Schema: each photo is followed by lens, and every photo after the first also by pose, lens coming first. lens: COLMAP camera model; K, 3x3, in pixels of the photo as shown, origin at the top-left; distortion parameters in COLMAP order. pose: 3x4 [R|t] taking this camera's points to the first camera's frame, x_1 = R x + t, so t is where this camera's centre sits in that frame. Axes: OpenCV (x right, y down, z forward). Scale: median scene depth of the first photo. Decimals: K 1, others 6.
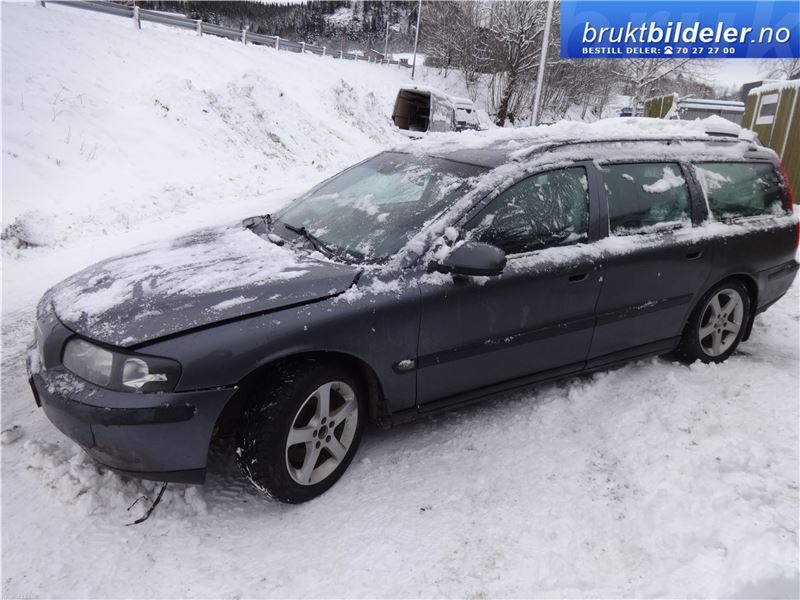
lens RADIAL K [[586.0, 0, 400.2], [0, 586.0, 298.1], [0, 0, 1]] dist [-0.002994, 0.001137]
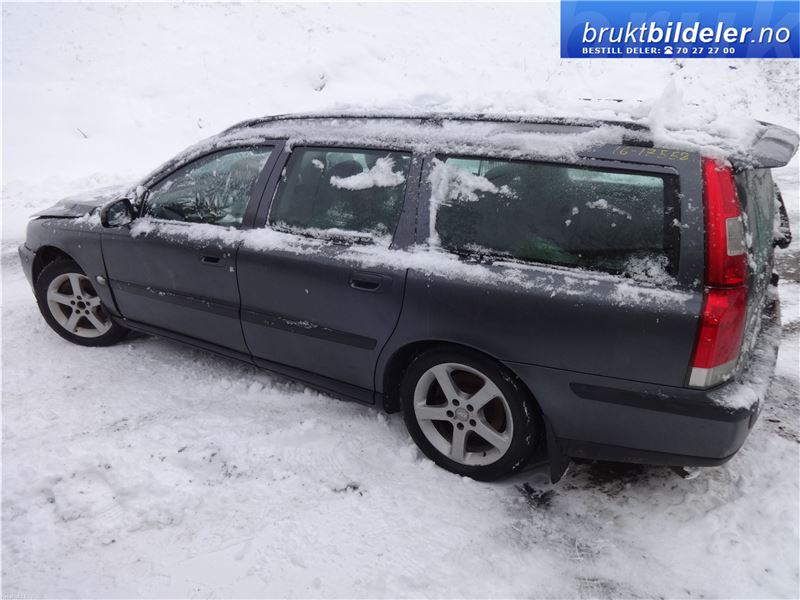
lens RADIAL K [[586.0, 0, 400.4], [0, 586.0, 302.2], [0, 0, 1]] dist [-0.002994, 0.001137]
pose [[0.468566, 0.292909, -0.833457, 1.159098], [-0.230100, 0.951336, 0.204974, -0.216005], [0.852936, 0.095734, 0.513162, 0.700219]]
